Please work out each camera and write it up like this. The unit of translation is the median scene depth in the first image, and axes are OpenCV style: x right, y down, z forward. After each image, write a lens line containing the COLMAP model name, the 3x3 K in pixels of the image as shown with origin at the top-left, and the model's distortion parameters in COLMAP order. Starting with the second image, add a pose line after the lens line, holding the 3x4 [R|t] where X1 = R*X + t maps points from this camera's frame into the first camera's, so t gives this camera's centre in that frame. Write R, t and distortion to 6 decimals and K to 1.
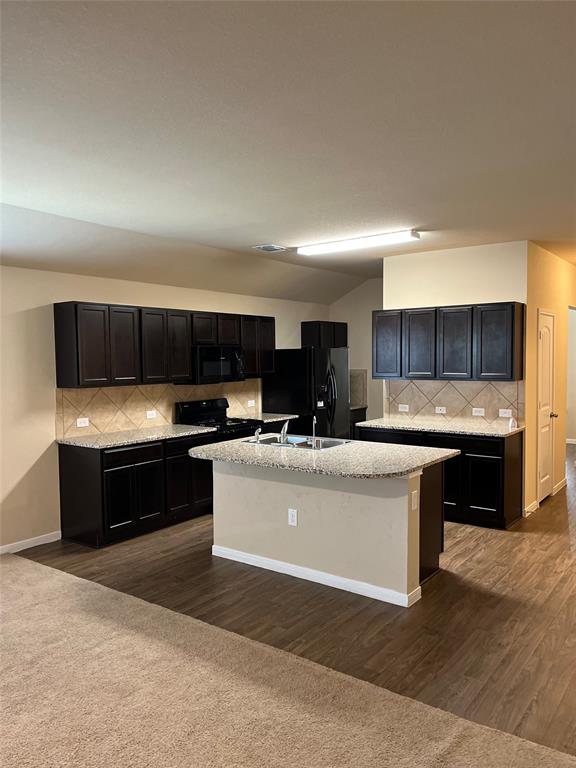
lens RADIAL K [[581.0, 0, 288.6], [0, 581.0, 389.8], [0, 0, 1]] dist [0.044639, -0.029549]
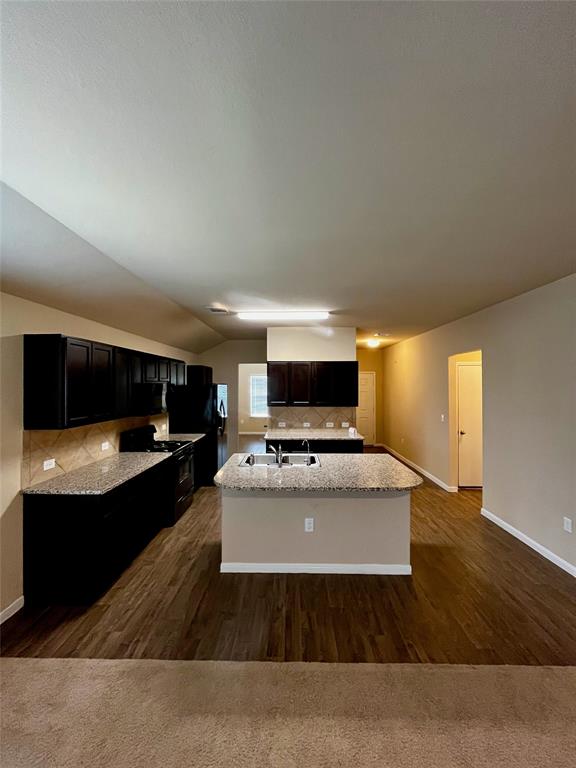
lens RADIAL K [[312.4, 0, 285.2], [0, 312.4, 383.5], [0, 0, 1]] dist [-0.005207, 0.001587]
pose [[0.815706, 0.014235, 0.578291, -0.321902], [0.024737, 0.997924, -0.059458, -0.032754], [-0.577937, 0.062805, 0.813661, 0.358572]]
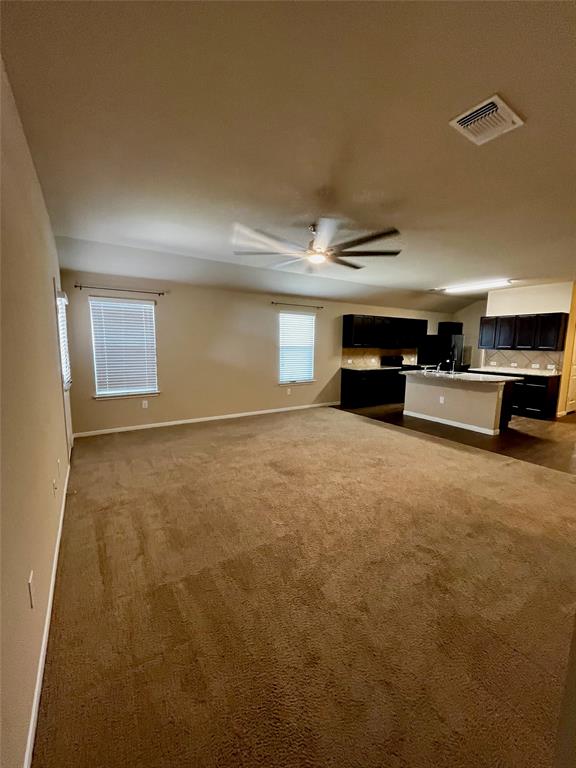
lens RADIAL K [[312.4, 0, 285.7], [0, 312.4, 382.8], [0, 0, 1]] dist [-0.005207, 0.001587]
pose [[0.932755, 0.068668, -0.353910, -0.116020], [-0.043161, 0.995902, 0.079477, 0.050479], [0.357918, -0.058858, 0.931896, -0.382601]]
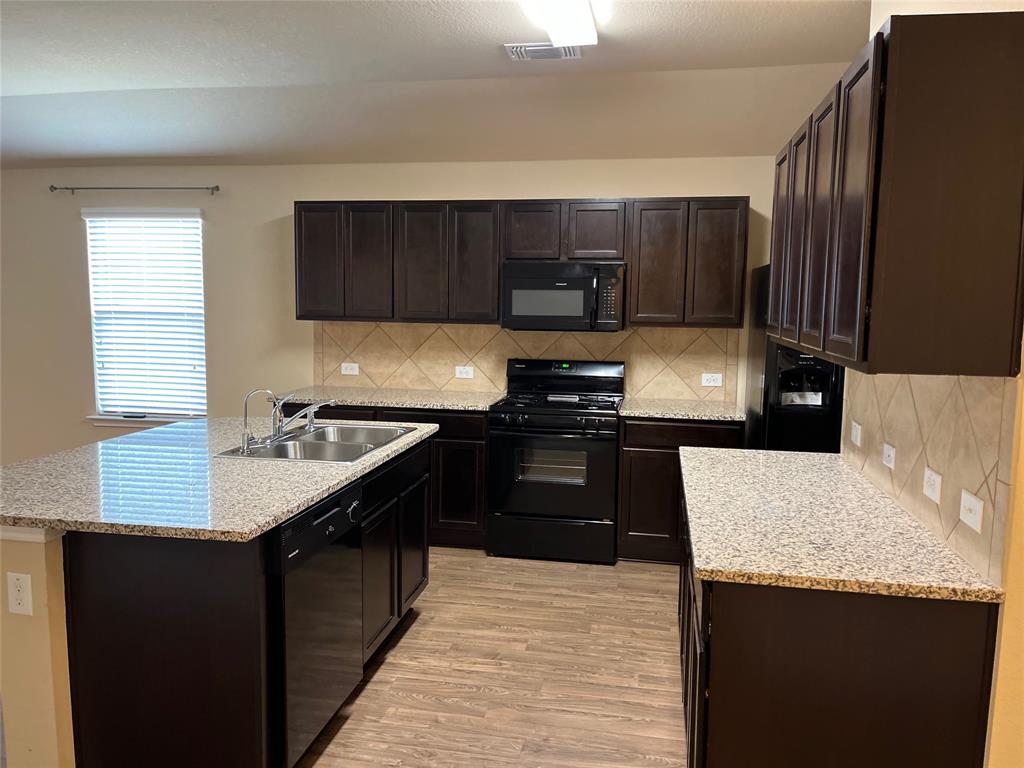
lens RADIAL K [[774.7, 0, 517.4], [0, 774.7, 391.6], [0, 0, 1]] dist [0.044639, -0.029549]
pose [[0.442198, 0.121064, -0.888710, 0.589719], [-0.072622, 0.992428, 0.099058, -0.026778], [0.893973, 0.020737, 0.447641, 0.723433]]
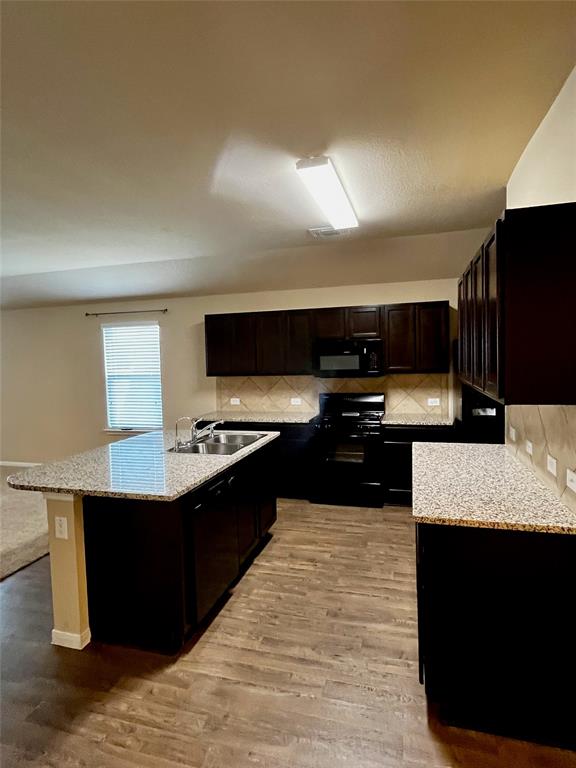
lens RADIAL K [[424.0, 0, 291.7], [0, 424.0, 383.1], [0, 0, 1]] dist [-0.002303, -0.000454]
pose [[0.358056, 0.055561, -0.932046, 0.598599], [-0.035347, 0.998319, 0.045933, -0.036266], [0.933031, 0.016499, 0.359418, 0.736525]]
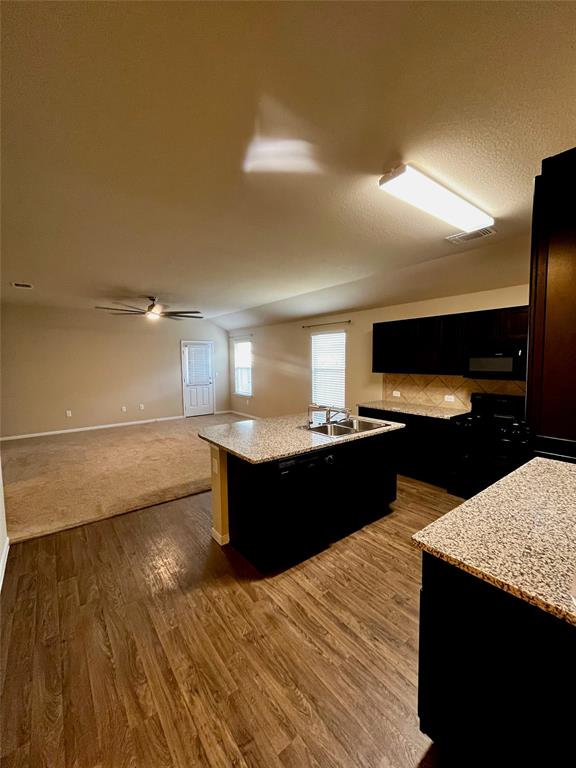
lens RADIAL K [[312.4, 0, 285.2], [0, 312.4, 383.3], [0, 0, 1]] dist [-0.005207, 0.001587]
pose [[-0.265753, 0.085006, -0.960286, 0.563856], [-0.048162, 0.993690, 0.101291, -0.047409], [0.962837, 0.073168, -0.259982, 0.889053]]
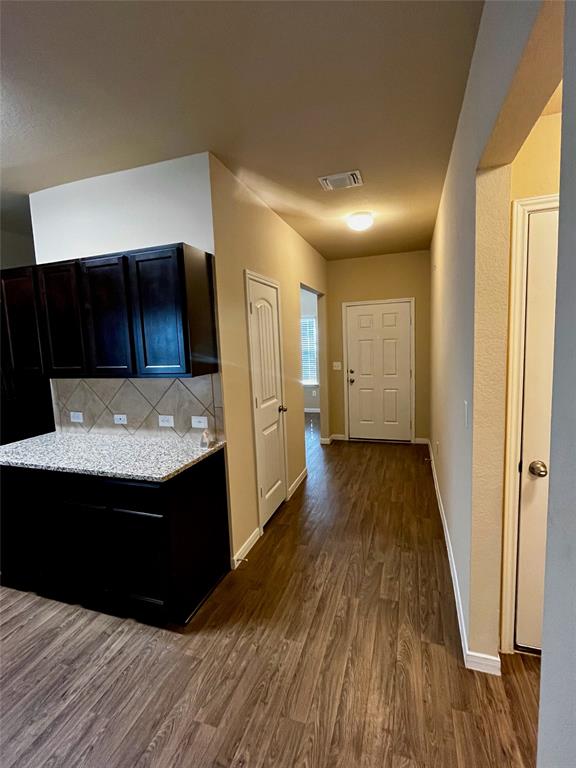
lens RADIAL K [[349.3, 0, 289.0], [0, 349.3, 386.8], [0, 0, 1]] dist [-0.003550, 0.000137]
pose [[0.950258, -0.064315, 0.304752, 0.363383], [0.046274, 0.996742, 0.066064, -0.023667], [-0.308008, -0.048676, 0.950138, 0.612461]]
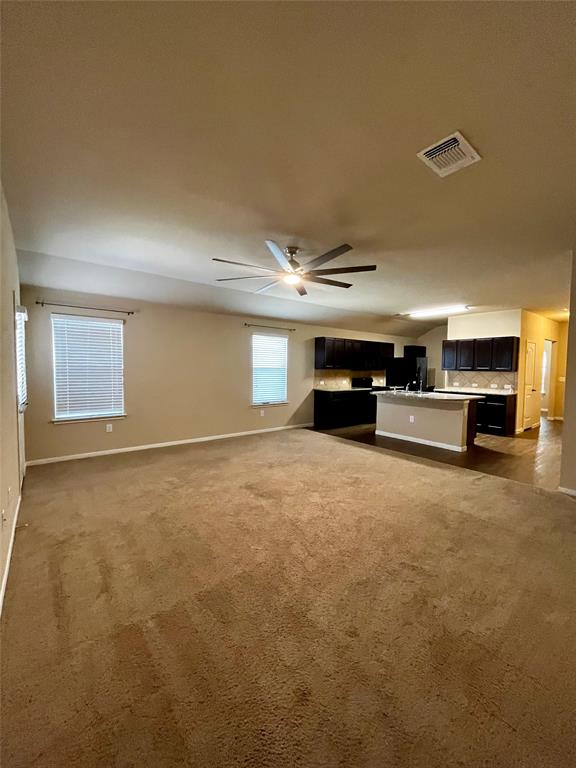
lens RADIAL K [[312.4, 0, 286.1], [0, 312.4, 382.9], [0, 0, 1]] dist [-0.005207, 0.001587]
pose [[0.963129, 0.036138, -0.266602, -0.128838], [-0.038358, 0.999259, -0.003123, 0.064171], [0.266291, 0.013234, 0.963802, -0.379700]]
